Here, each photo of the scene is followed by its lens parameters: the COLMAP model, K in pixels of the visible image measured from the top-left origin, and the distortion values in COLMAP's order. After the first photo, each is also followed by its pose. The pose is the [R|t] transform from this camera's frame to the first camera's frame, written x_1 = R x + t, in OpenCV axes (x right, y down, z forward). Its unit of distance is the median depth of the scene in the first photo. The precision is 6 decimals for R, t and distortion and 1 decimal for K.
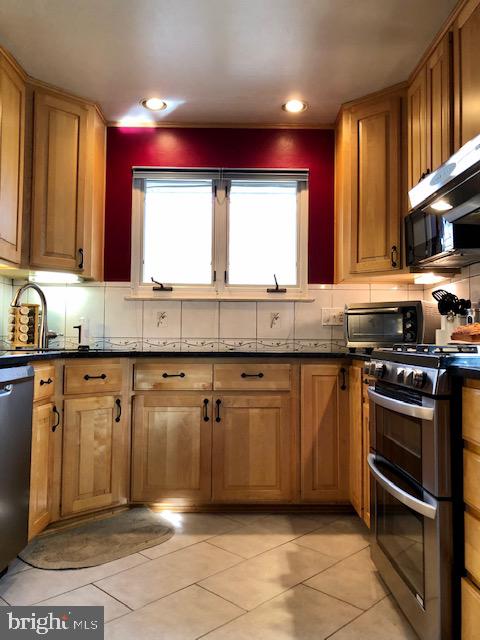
lens RADIAL K [[521.3, 0, 240.0], [0, 521.3, 316.0], [0, 0, 1]] dist [0.004191, -0.006200]
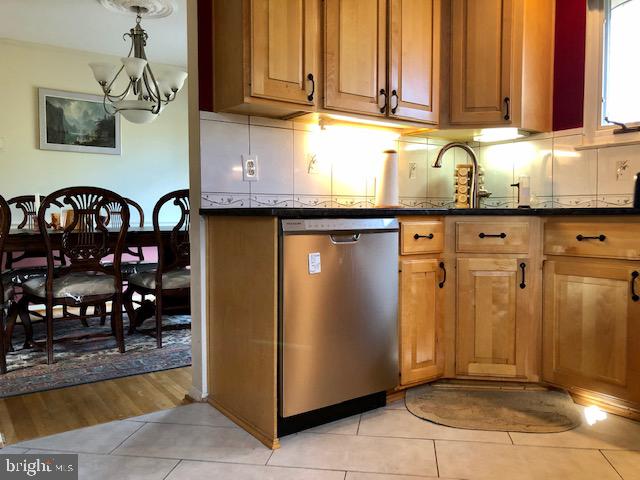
lens RADIAL K [[521.3, 0, 321.5], [0, 521.3, 236.9], [0, 0, 1]] dist [0.004191, -0.006200]
pose [[0.568143, 0.026553, -0.822502, 0.290079], [0.042538, 0.997196, 0.061575, 0.047163], [0.821830, -0.069971, 0.565420, 0.223625]]
